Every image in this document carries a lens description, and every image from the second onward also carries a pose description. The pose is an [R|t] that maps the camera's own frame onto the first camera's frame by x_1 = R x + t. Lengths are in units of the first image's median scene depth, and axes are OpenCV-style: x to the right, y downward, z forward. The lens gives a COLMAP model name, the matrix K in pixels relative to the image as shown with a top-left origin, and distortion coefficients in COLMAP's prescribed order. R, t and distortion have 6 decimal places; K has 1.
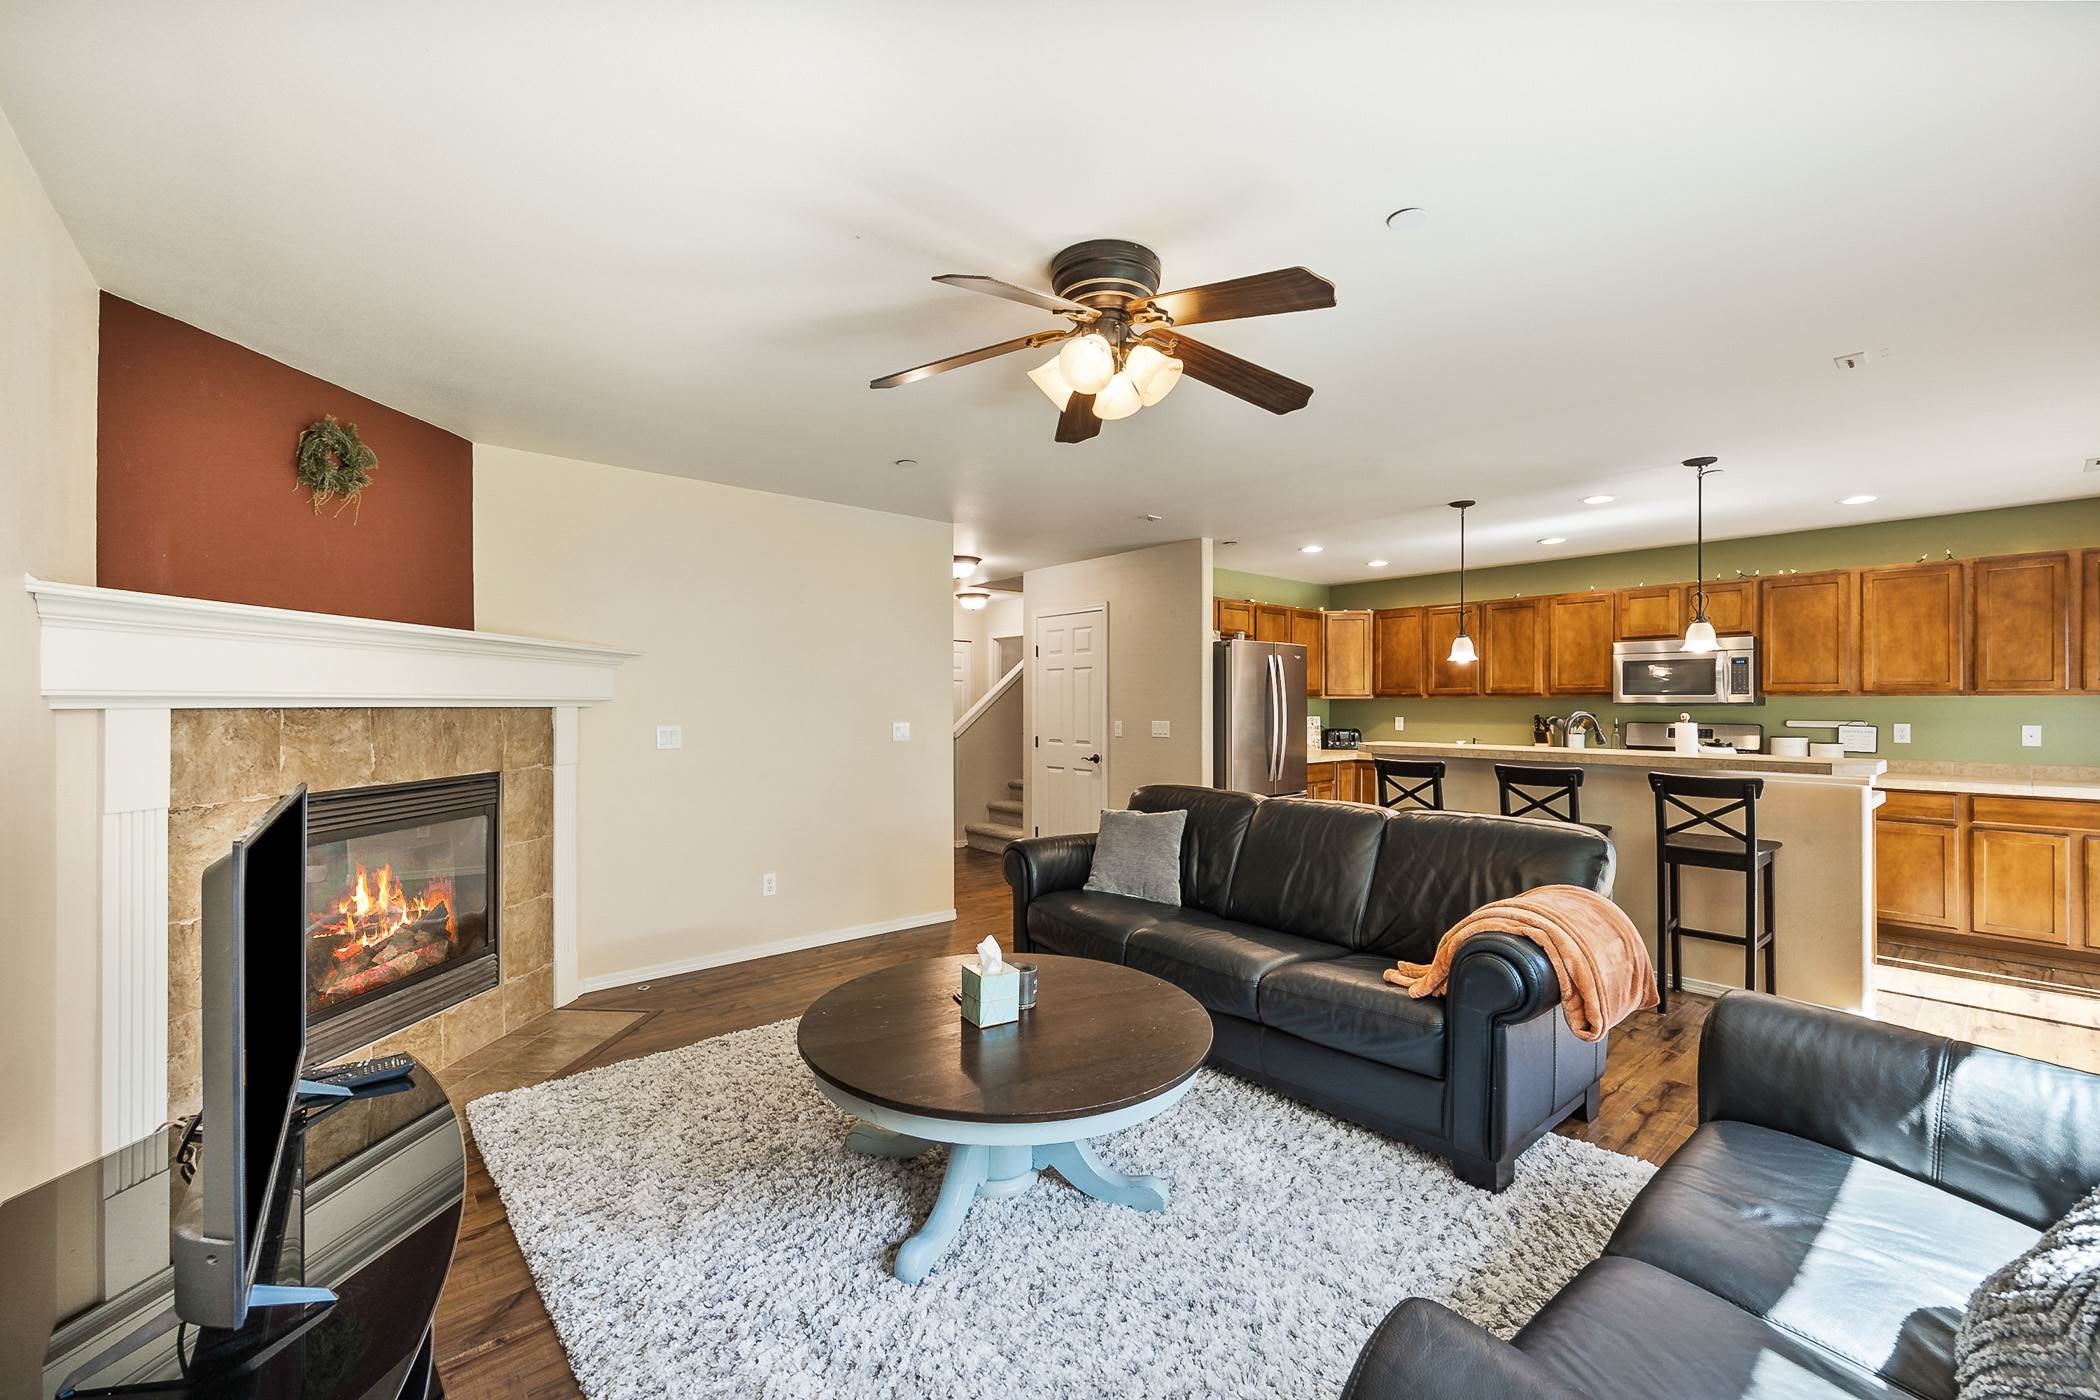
lens RADIAL K [[866.8, 0, 1049.9], [0, 866.8, 708.9], [0, 0, 1]] dist [-0.002354, -0.000769]
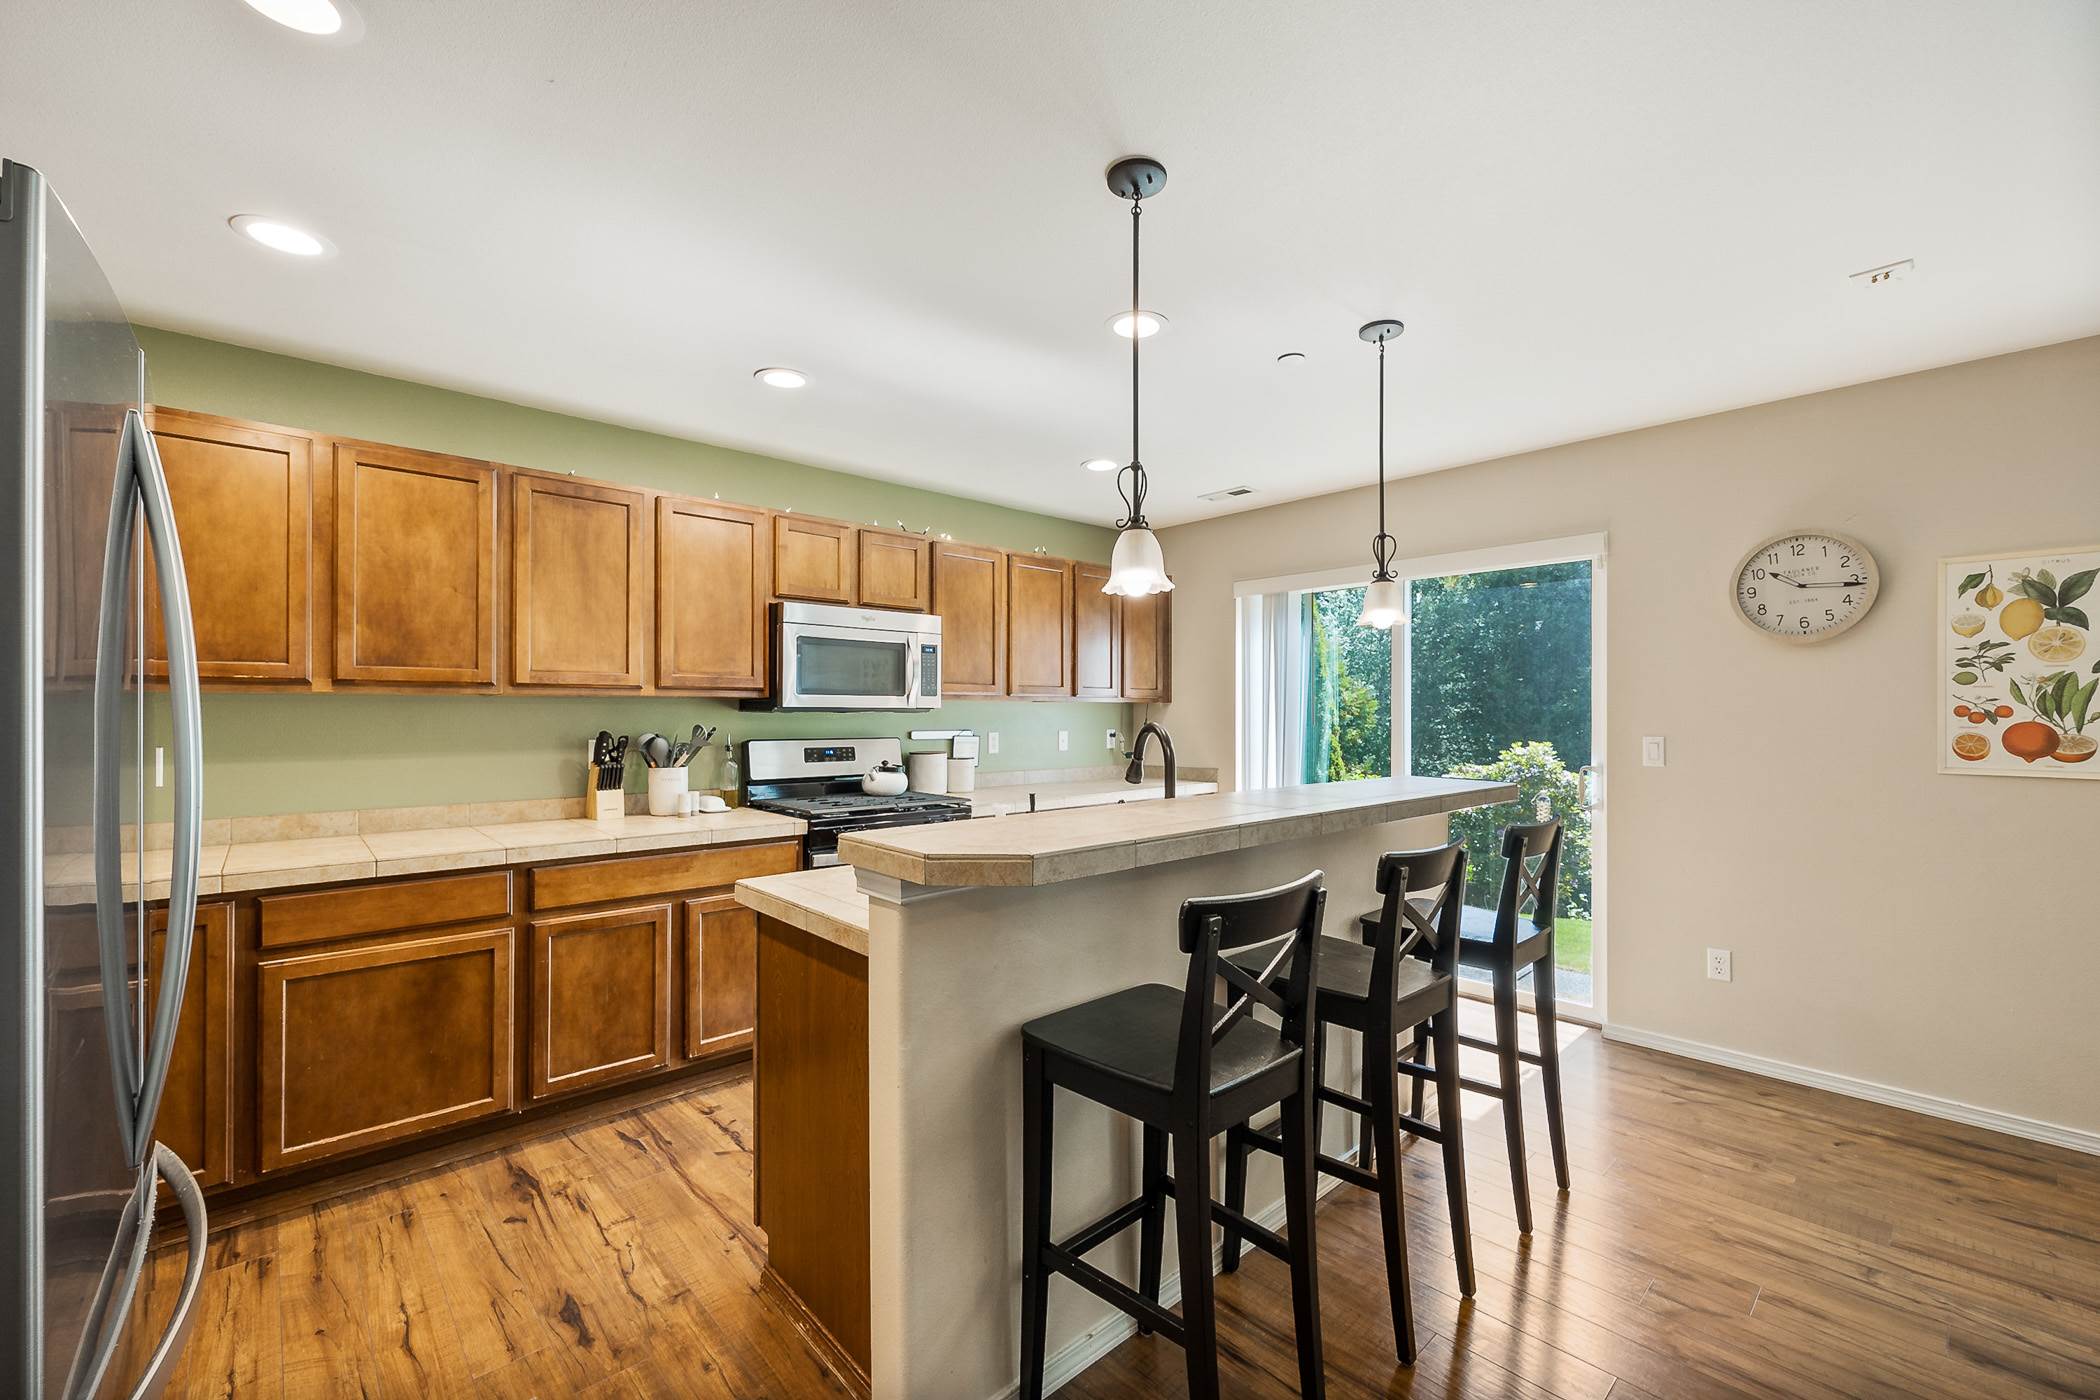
lens RADIAL K [[879.4, 0, 1049.4], [0, 879.4, 714.4], [0, 0, 1]] dist [0.026198, -0.000161]
pose [[-0.040835, -0.002582, 0.999163, 0.080182], [0.004597, 0.999986, 0.002772, -0.003827], [-0.999155, 0.004706, -0.040823, 1.073225]]
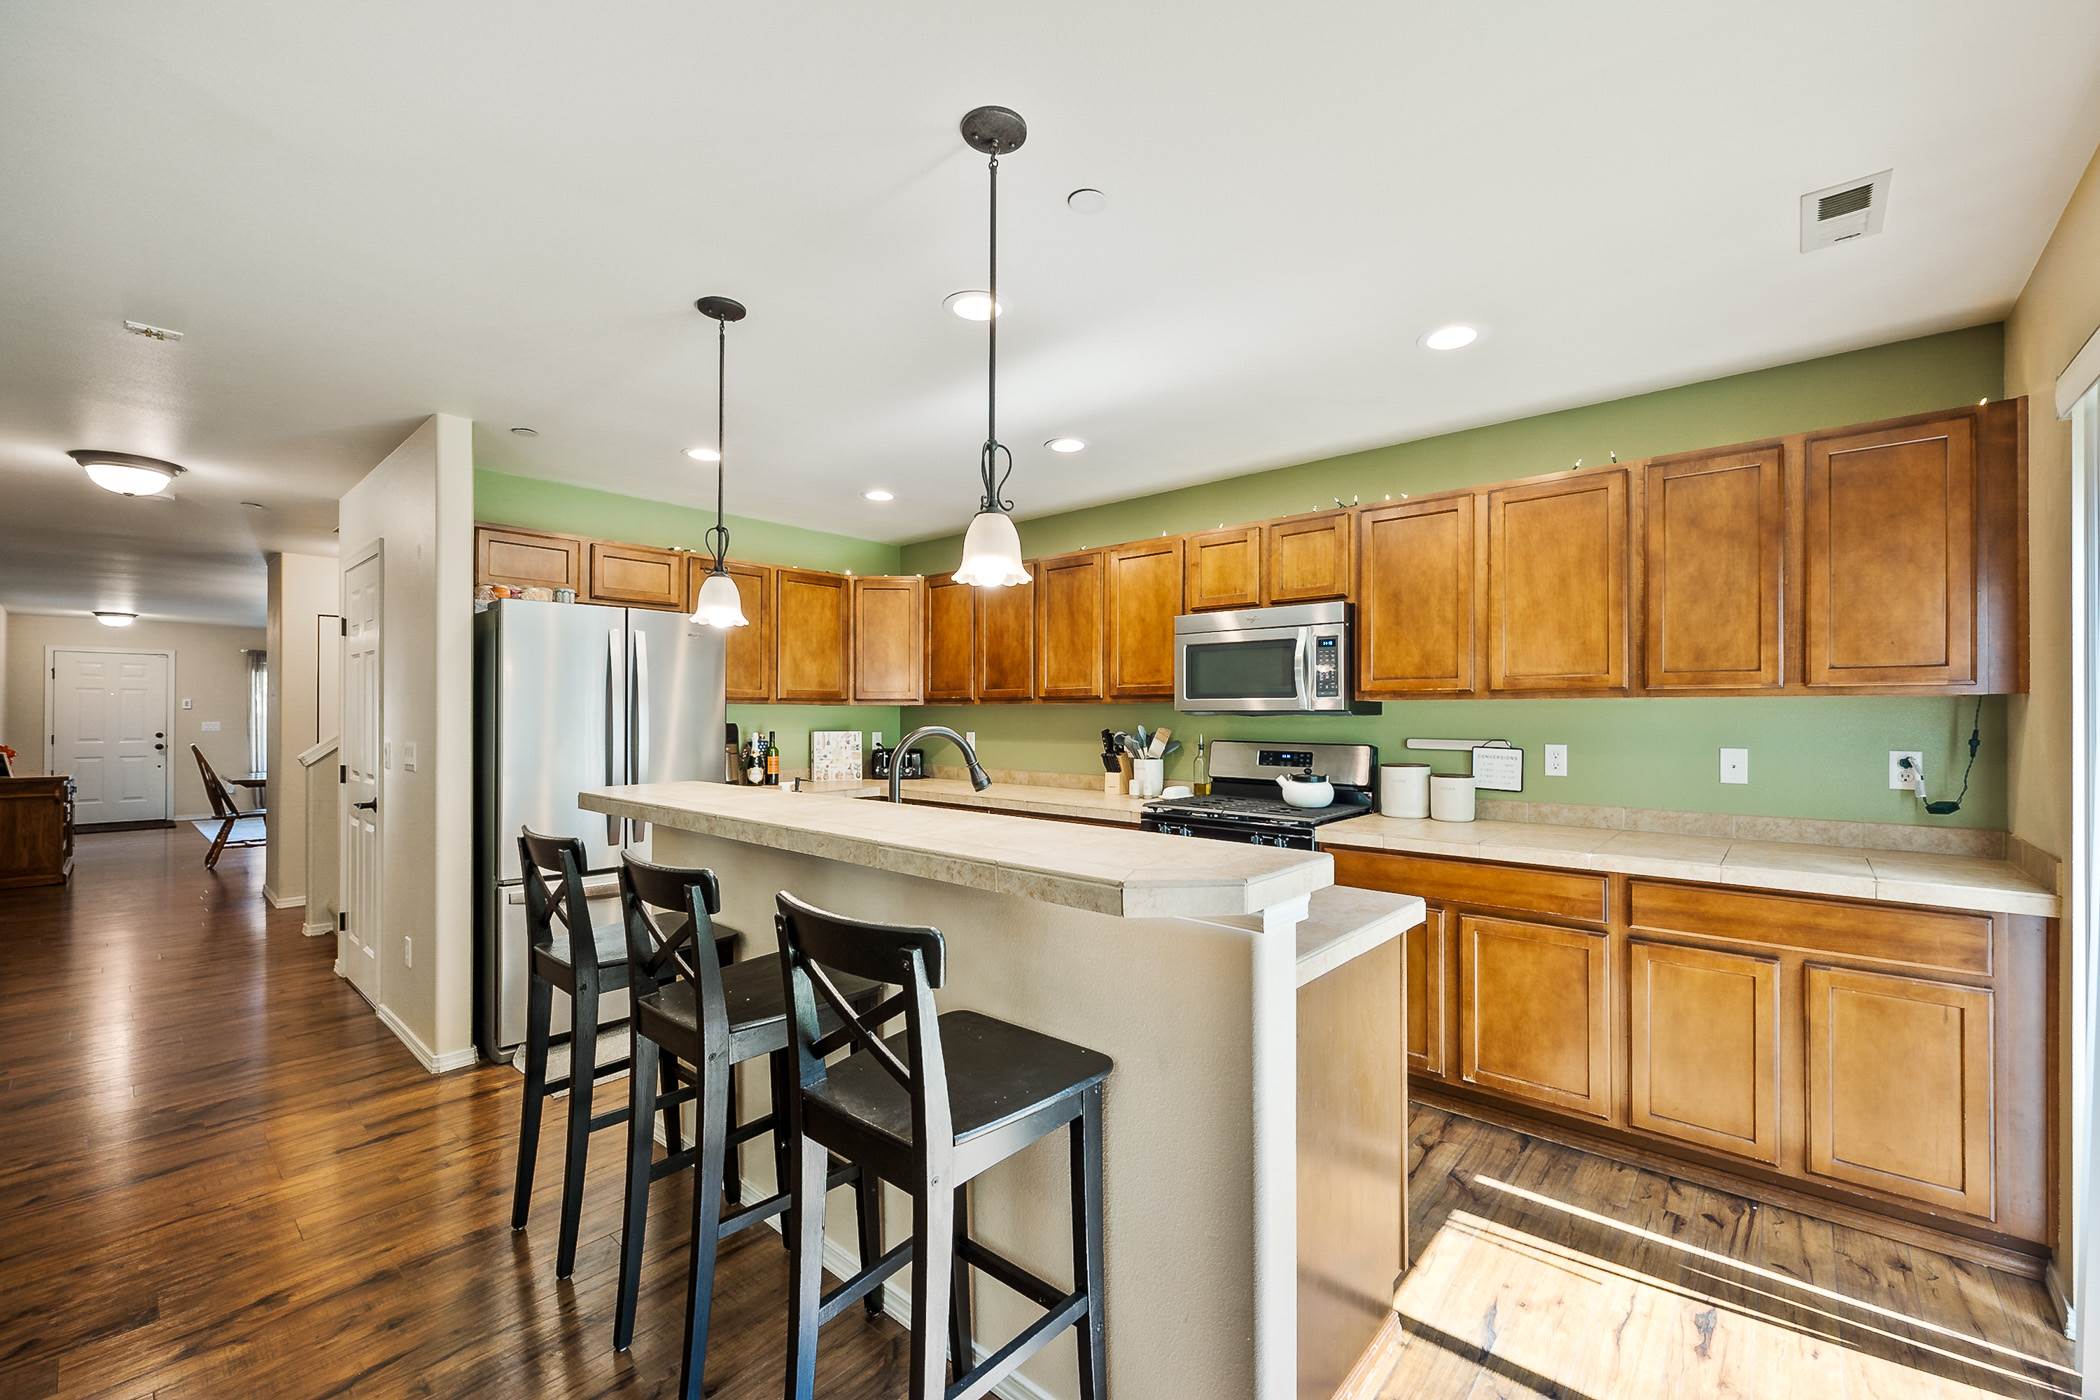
lens RADIAL K [[858.9, 0, 1070.9], [0, 858.9, 722.7], [0, 0, 1]] dist [0.000195, 0.000104]
pose [[0.988644, -0.001711, 0.150266, 0.607270], [0.000970, 0.999987, 0.005003, -0.001871], [-0.150272, -0.004800, 0.988633, 0.491726]]
